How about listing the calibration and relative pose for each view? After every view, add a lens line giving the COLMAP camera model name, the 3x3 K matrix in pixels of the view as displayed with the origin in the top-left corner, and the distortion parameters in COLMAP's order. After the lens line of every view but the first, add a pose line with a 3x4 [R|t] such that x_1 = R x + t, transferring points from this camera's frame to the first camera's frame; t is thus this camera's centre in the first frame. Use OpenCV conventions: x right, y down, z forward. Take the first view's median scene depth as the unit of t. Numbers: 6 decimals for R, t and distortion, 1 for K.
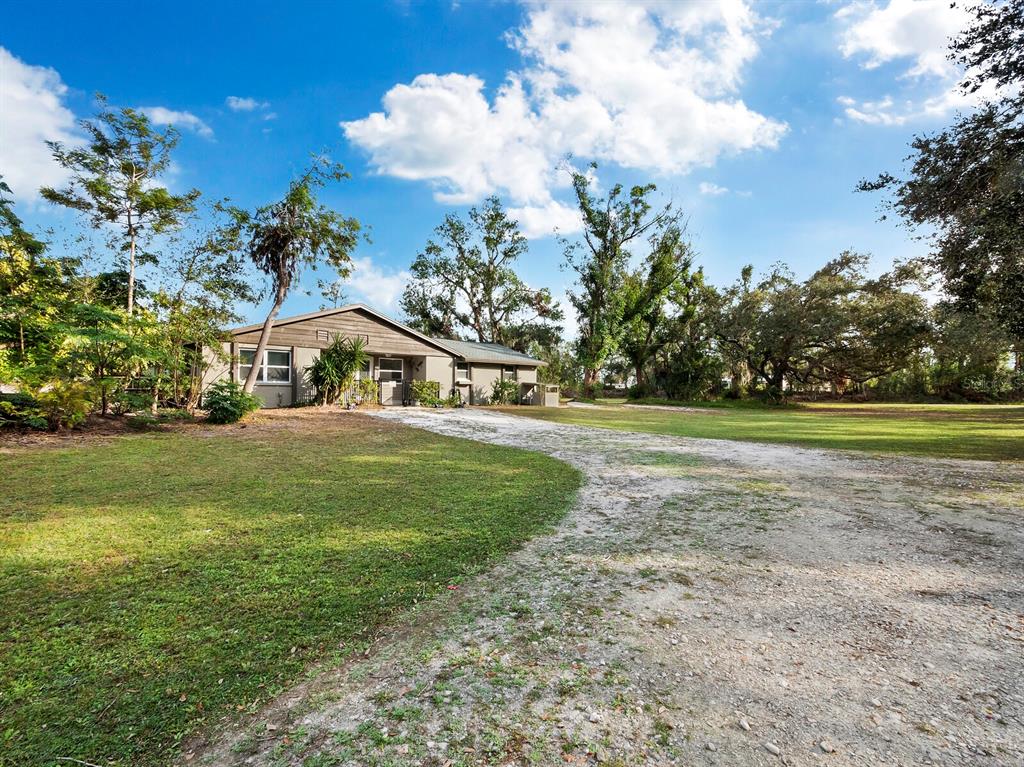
lens RADIAL K [[436.0, 0, 511.4], [0, 436.0, 397.7], [0, 0, 1]] dist [-0.001406, -0.000164]
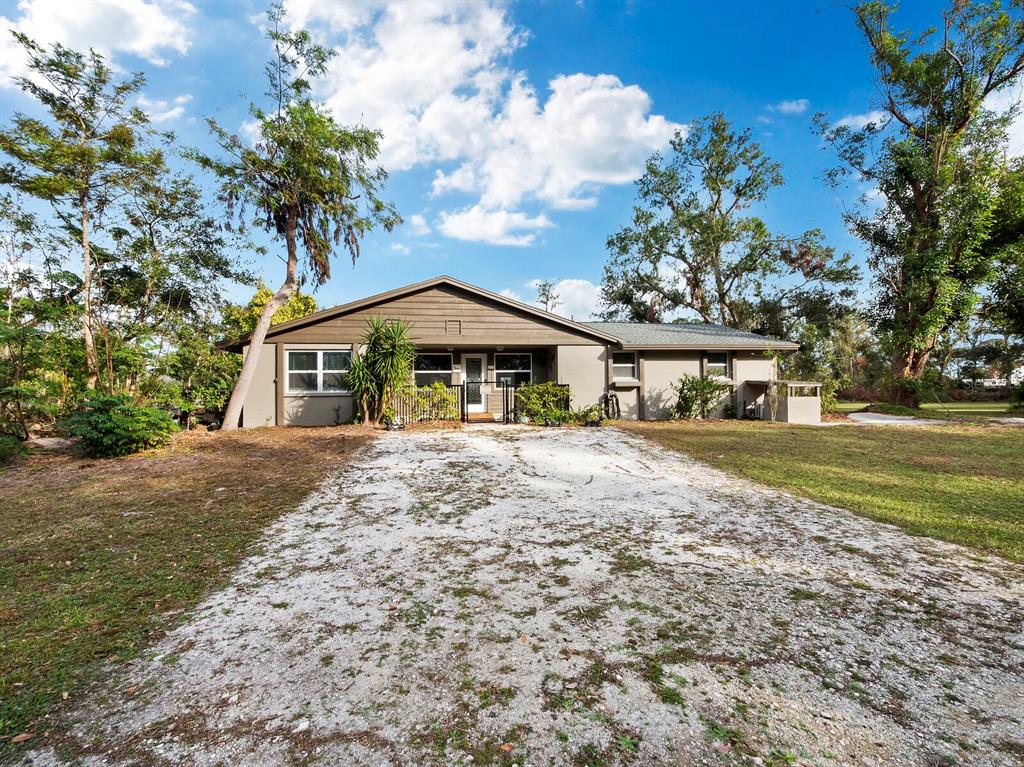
lens RADIAL K [[436.0, 0, 511.4], [0, 436.0, 397.7], [0, 0, 1]] dist [-0.001406, -0.000164]
pose [[0.826924, -0.019569, -0.561974, 0.085135], [0.011025, 0.999766, -0.018591, -0.004286], [0.562206, 0.009177, 0.826946, 0.310804]]
